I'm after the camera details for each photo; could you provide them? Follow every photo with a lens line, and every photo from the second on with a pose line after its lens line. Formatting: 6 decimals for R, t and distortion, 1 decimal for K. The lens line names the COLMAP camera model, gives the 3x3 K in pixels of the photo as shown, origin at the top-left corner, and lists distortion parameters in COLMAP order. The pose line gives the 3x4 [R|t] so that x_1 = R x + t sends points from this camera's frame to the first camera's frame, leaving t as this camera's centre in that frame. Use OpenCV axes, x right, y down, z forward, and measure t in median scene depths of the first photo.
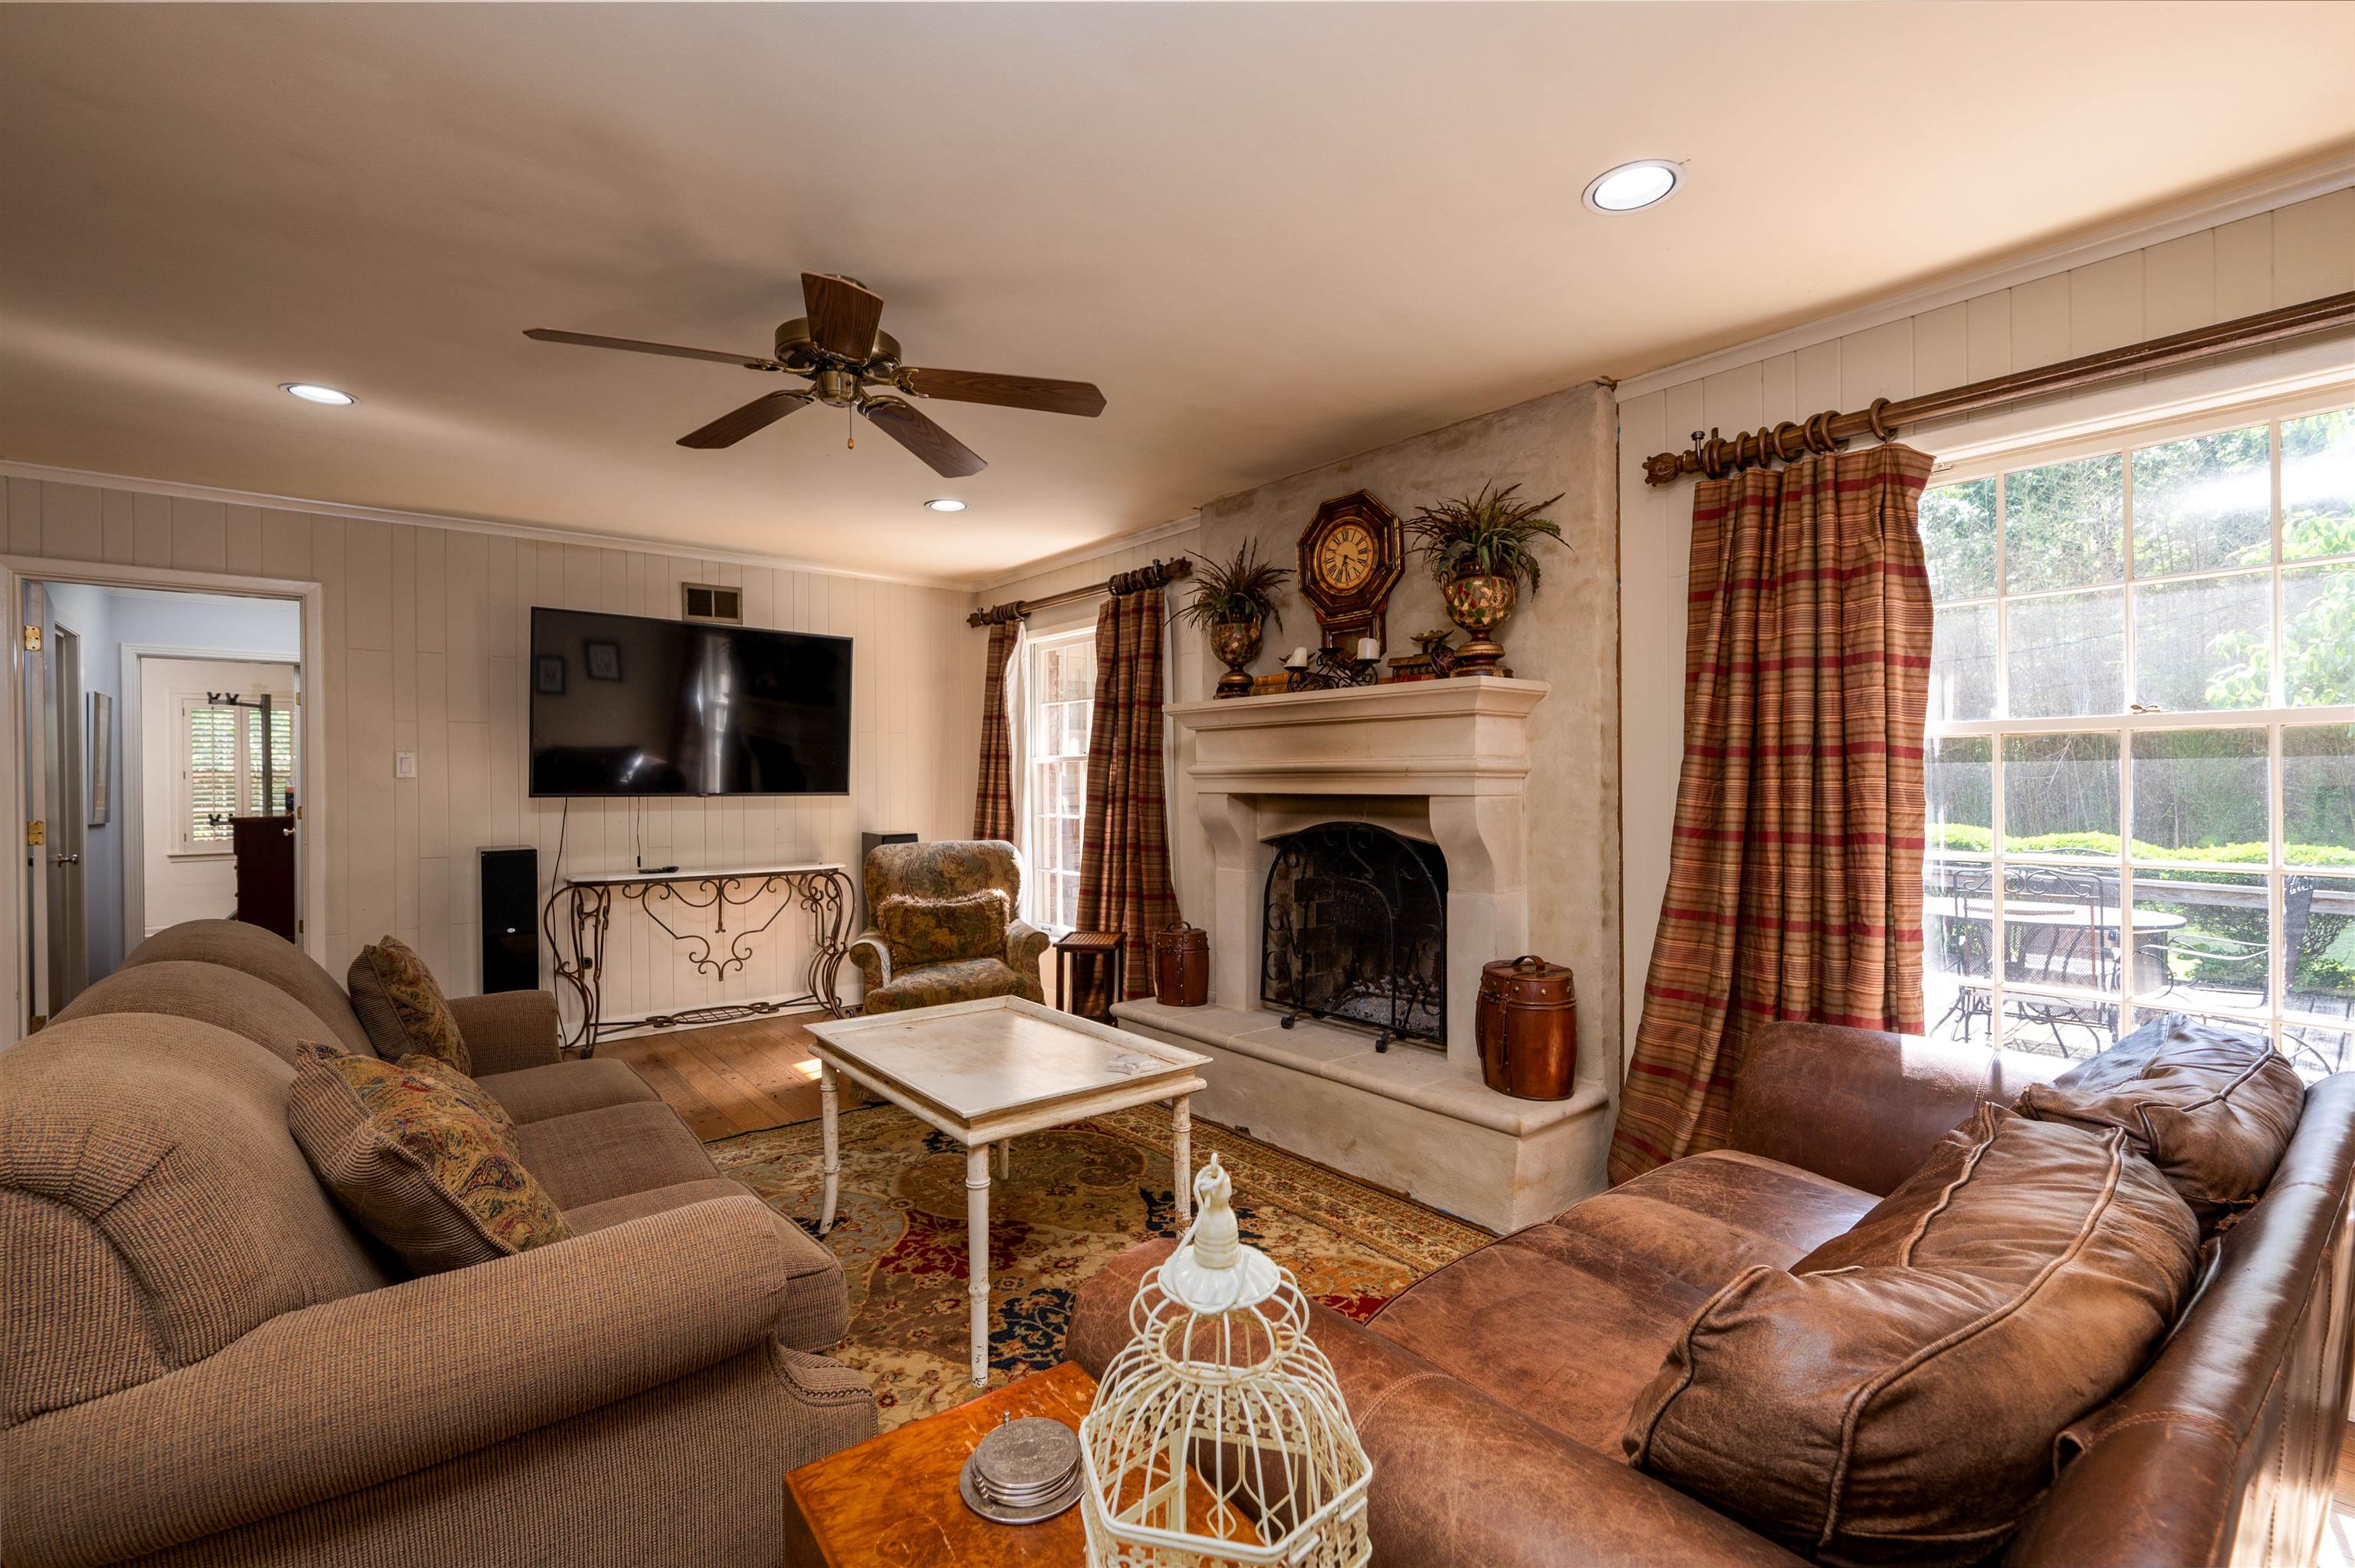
lens RADIAL K [[1075.8, 0, 1177.9], [0, 1075.8, 787.9], [0, 0, 1]] dist [0.002091, 0.000684]
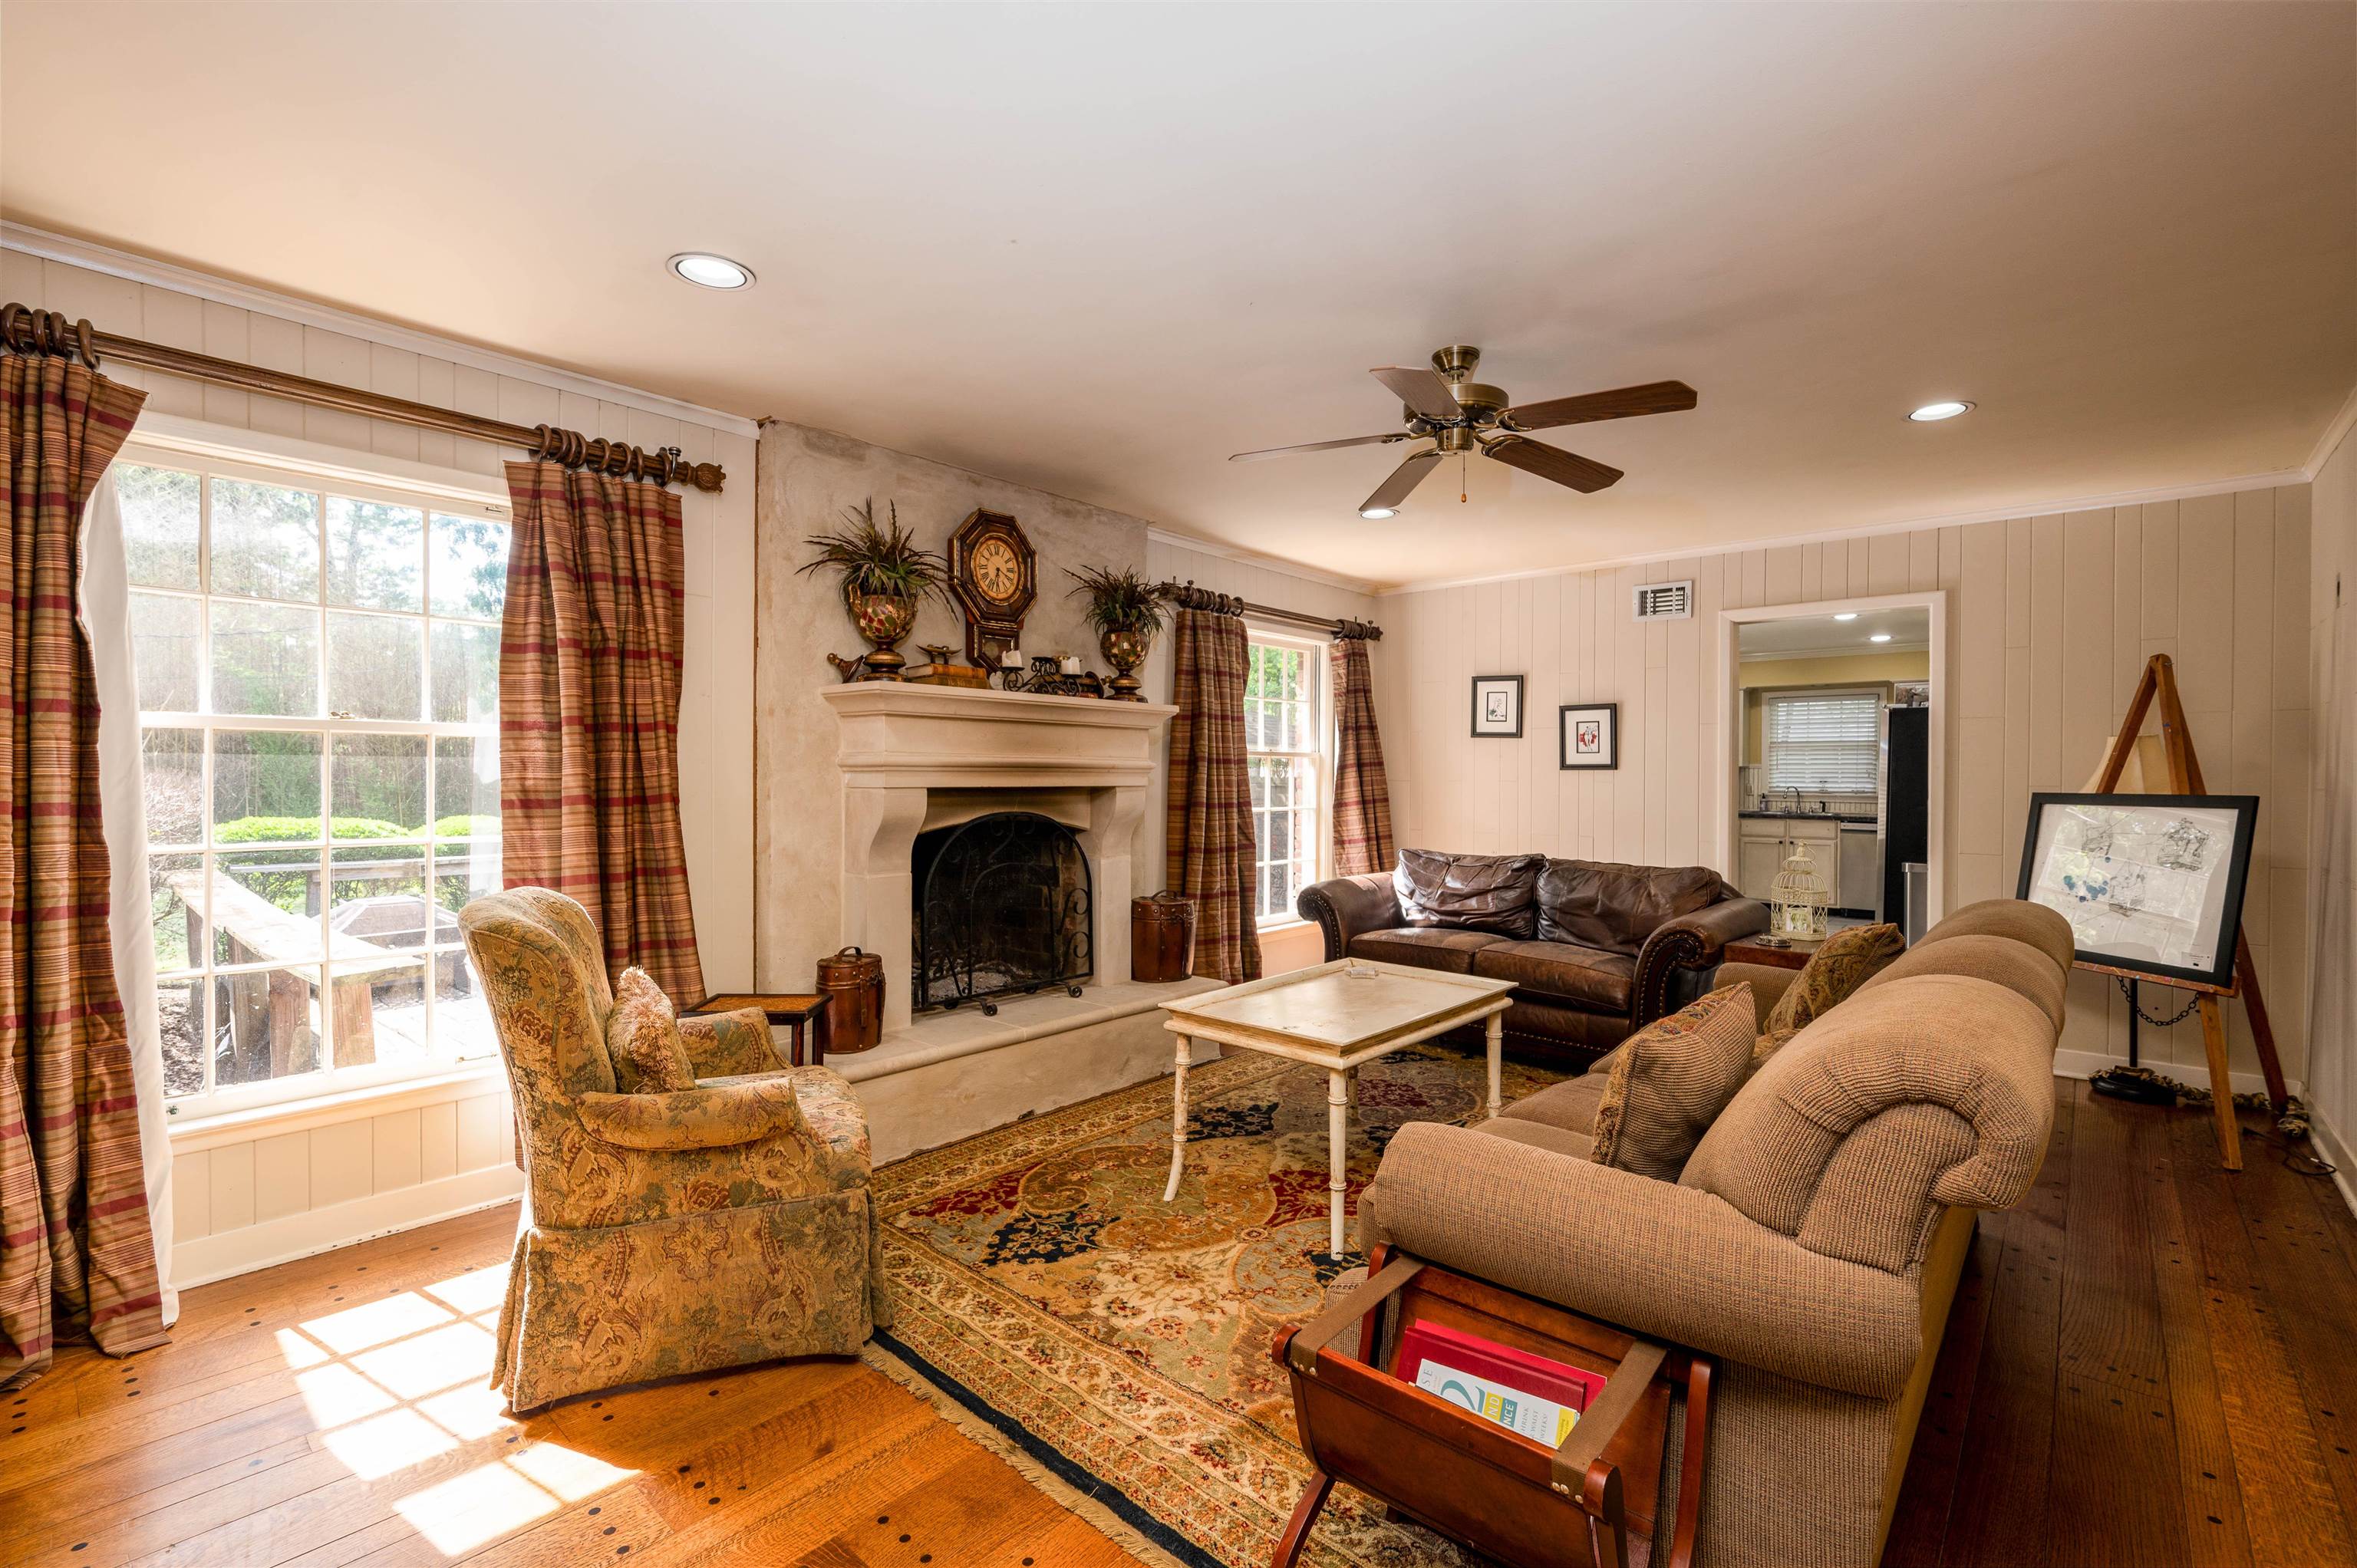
lens RADIAL K [[1076.8, 0, 1174.7], [0, 1076.8, 782.0], [0, 0, 1]] dist [0.002091, 0.000684]
pose [[-0.191455, -0.004519, 0.981491, -0.940186], [-0.000492, 0.999990, 0.004508, -0.003706], [-0.981501, 0.000381, -0.191456, 1.020817]]
